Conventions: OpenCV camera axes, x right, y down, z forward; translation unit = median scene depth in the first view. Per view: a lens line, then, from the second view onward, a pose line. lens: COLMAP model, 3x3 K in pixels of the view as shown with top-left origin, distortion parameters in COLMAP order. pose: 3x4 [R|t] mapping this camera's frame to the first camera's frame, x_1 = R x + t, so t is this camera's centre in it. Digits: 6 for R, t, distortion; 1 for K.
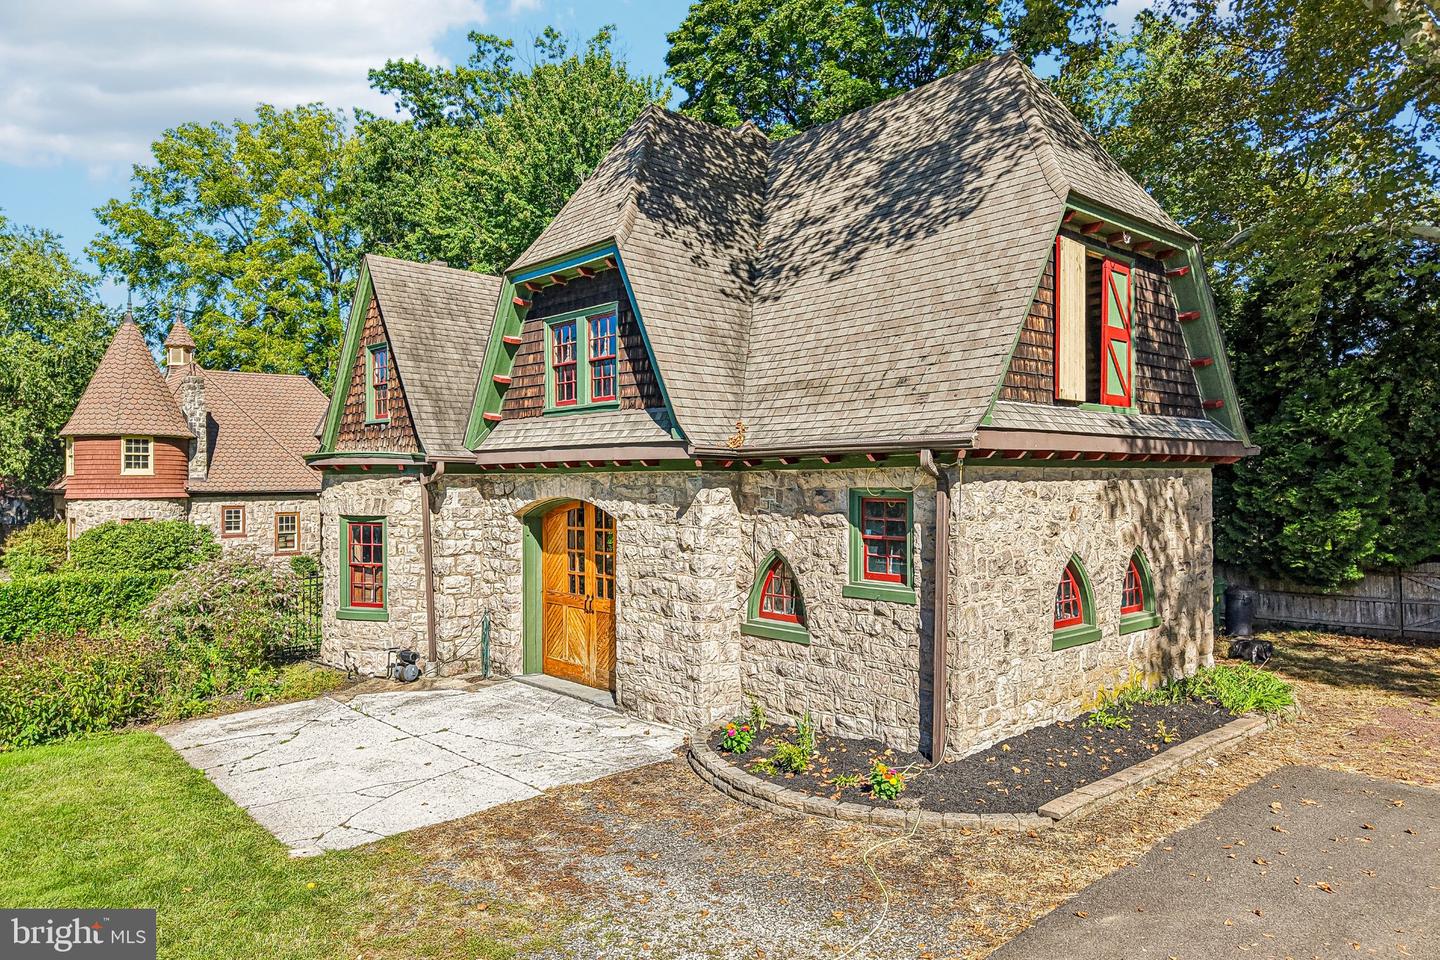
lens RADIAL K [[973.4, 0, 724.0], [0, 973.4, 476.0], [0, 0, 1]] dist [0.047189, -0.056301]
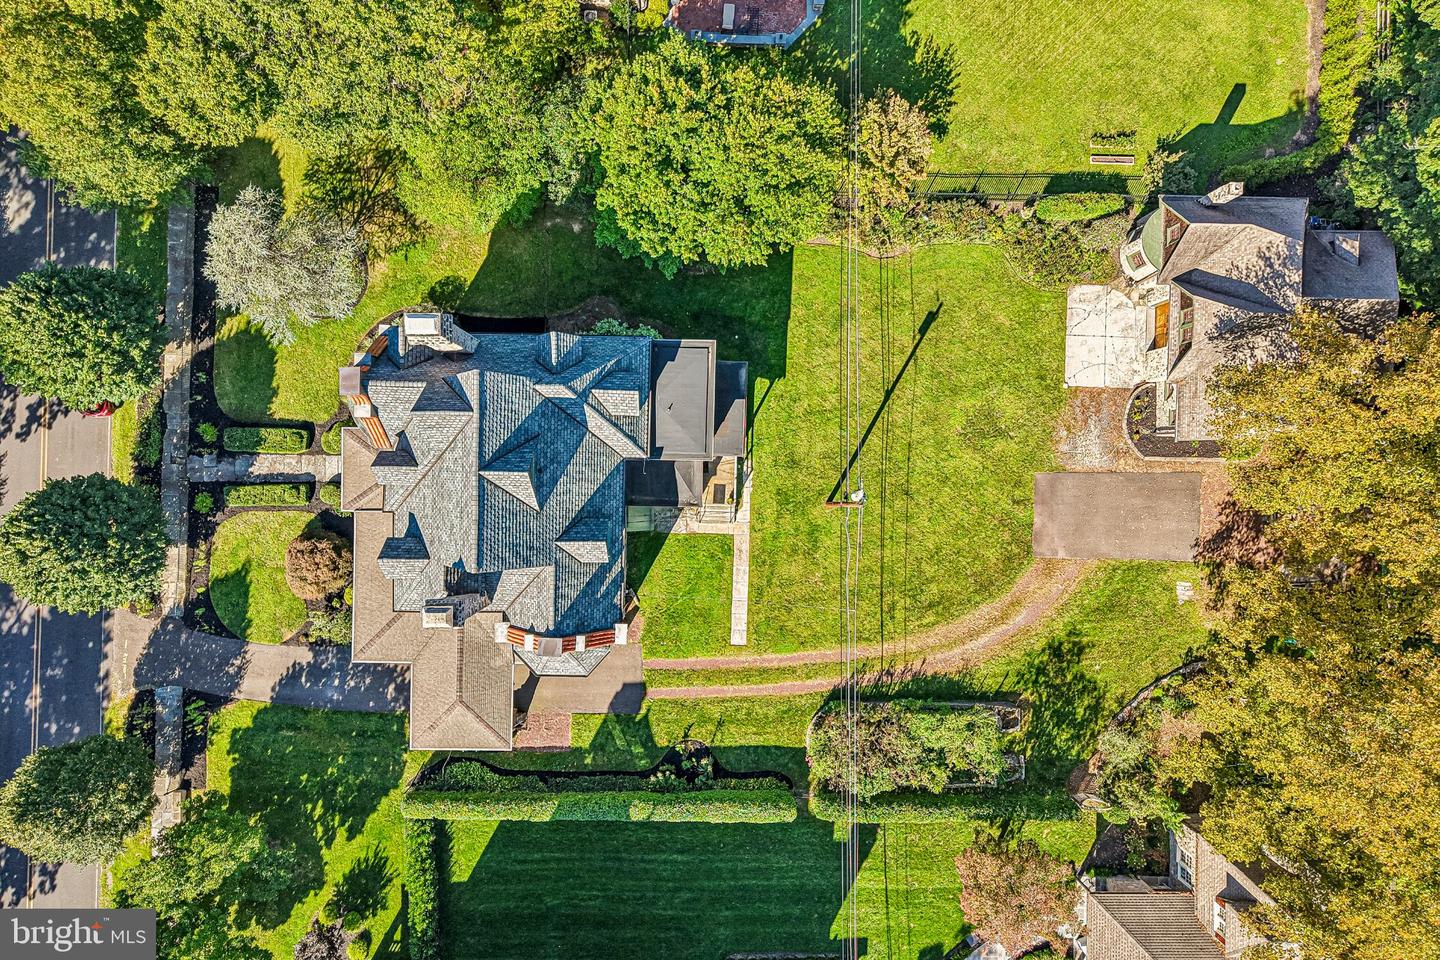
lens RADIAL K [[973.4, 0, 716.9], [0, 973.4, 475.9], [0, 0, 1]] dist [0.047189, -0.056301]
pose [[0.731869, 0.681143, 0.020292, -1.348342], [-0.023427, -0.004610, 0.999715, -4.524327], [0.681042, -0.732136, 0.012583, -0.864879]]
